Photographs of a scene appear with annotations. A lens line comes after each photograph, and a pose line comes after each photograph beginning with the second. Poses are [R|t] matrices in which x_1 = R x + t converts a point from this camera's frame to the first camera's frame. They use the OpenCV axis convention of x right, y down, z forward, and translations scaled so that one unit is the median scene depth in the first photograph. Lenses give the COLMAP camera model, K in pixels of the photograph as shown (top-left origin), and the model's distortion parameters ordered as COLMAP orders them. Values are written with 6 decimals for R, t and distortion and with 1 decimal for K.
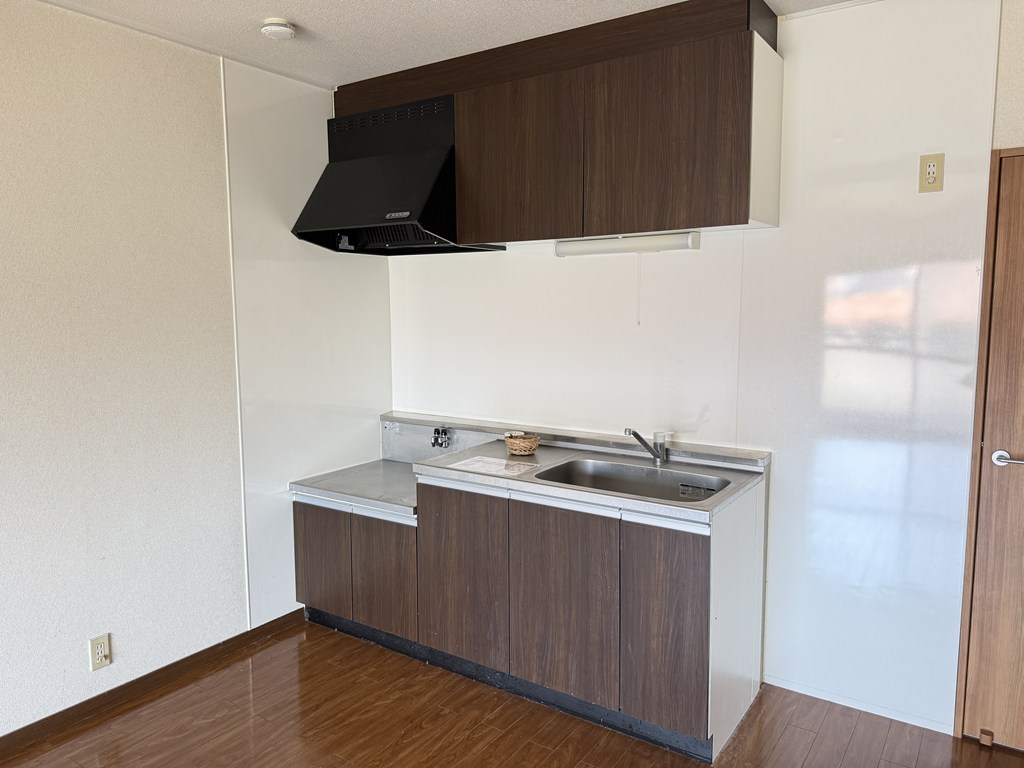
lens RADIAL K [[736.7, 0, 512.0], [0, 736.7, 384.0], [0, 0, 1]] dist [0.004028, -0.001673]
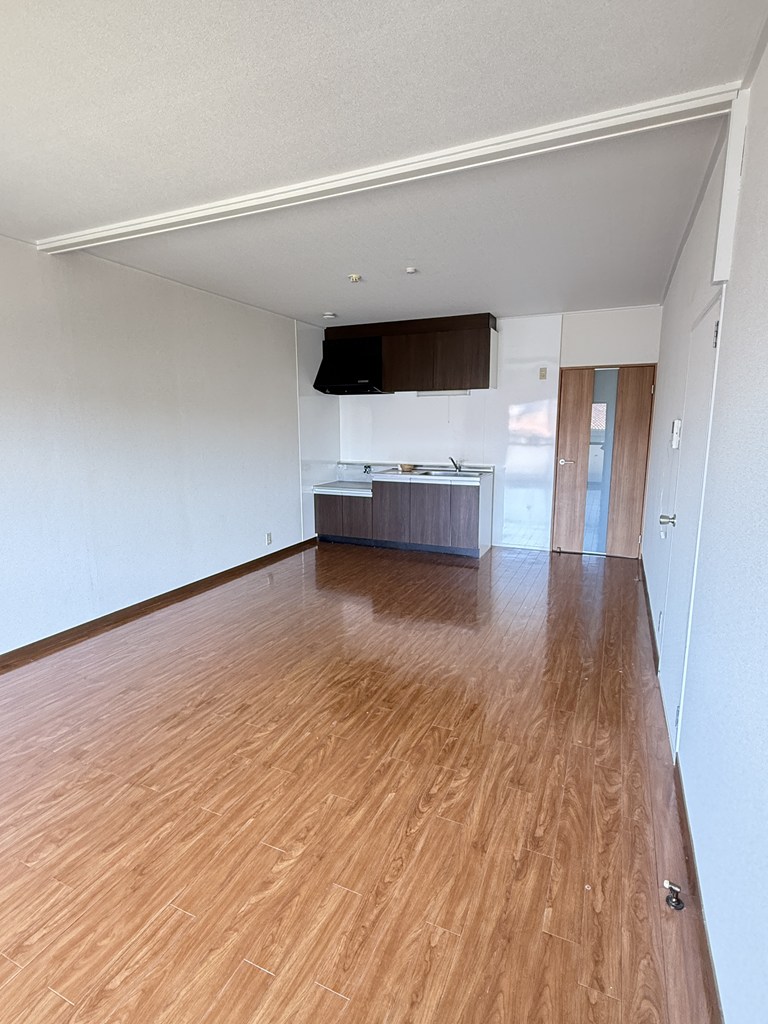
lens RADIAL K [[518.1, 0, 384.0], [0, 518.1, 512.0], [0, 0, 1]] dist [-0.003990, 0.000819]
pose [[0.983724, -0.029508, 0.177246, -0.428478], [0.018274, 0.997739, 0.064679, 0.126432], [-0.178754, -0.060387, 0.982039, -0.911569]]
